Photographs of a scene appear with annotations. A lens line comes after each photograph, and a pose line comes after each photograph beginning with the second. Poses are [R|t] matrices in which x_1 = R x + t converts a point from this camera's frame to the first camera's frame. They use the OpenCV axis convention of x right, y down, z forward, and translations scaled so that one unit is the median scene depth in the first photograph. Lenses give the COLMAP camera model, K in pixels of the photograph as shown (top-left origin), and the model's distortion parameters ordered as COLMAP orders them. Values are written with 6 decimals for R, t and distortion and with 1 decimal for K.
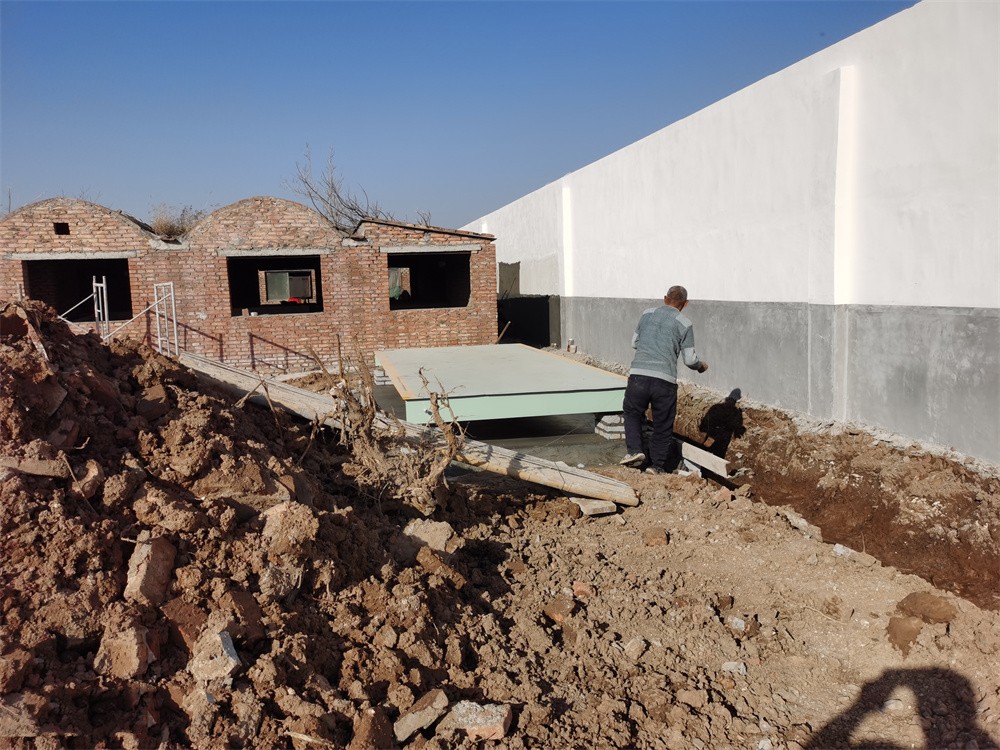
lens RADIAL K [[772.4, 0, 496.6], [0, 772.4, 372.3], [0, 0, 1]] dist [0.062788, -0.059488]
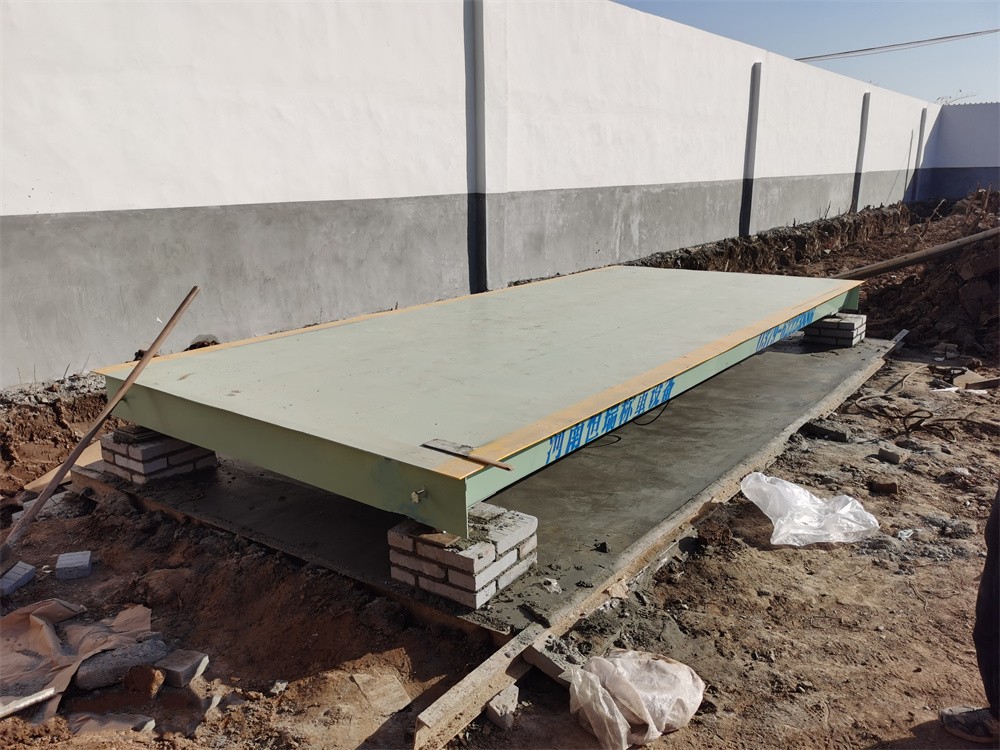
lens RADIAL K [[772.4, 0, 496.6], [0, 772.4, 372.3], [0, 0, 1]] dist [0.062788, -0.059488]
pose [[-0.658282, -0.155144, 0.736610, -0.351715], [0.116585, 0.945713, 0.303373, -0.130091], [-0.743688, 0.285583, -0.604458, 1.245185]]
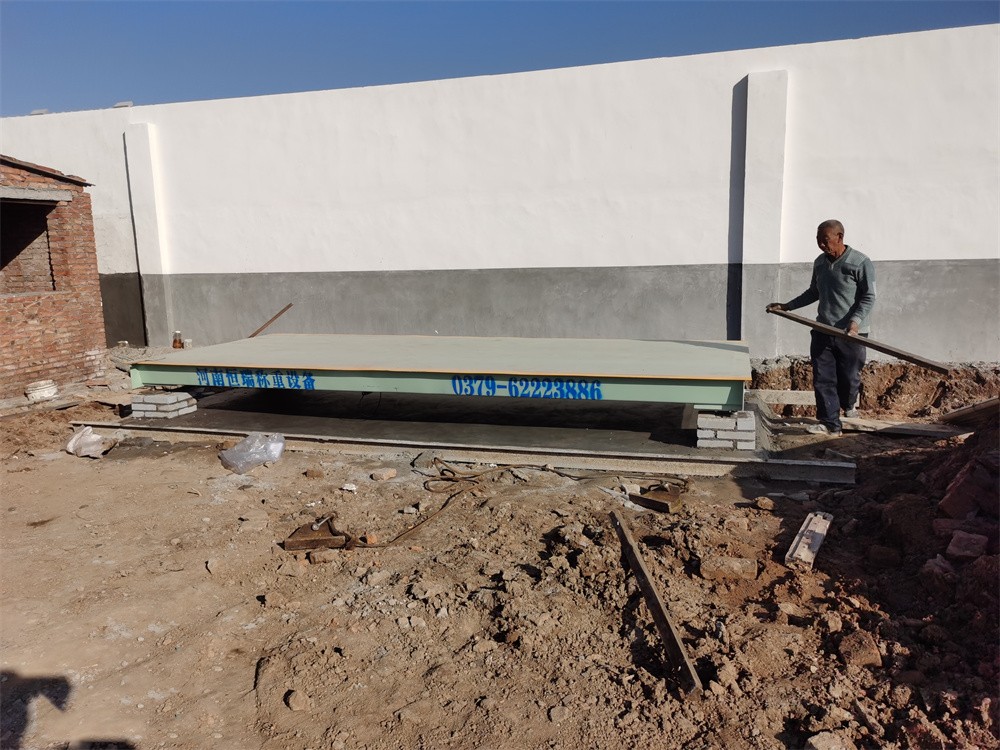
lens RADIAL K [[772.4, 0, 496.6], [0, 772.4, 372.3], [0, 0, 1]] dist [0.062788, -0.059488]
pose [[0.483230, -0.119934, 0.867240, -0.592787], [0.109703, 0.991060, 0.075931, -0.039269], [-0.868593, 0.058446, 0.492067, 0.532626]]
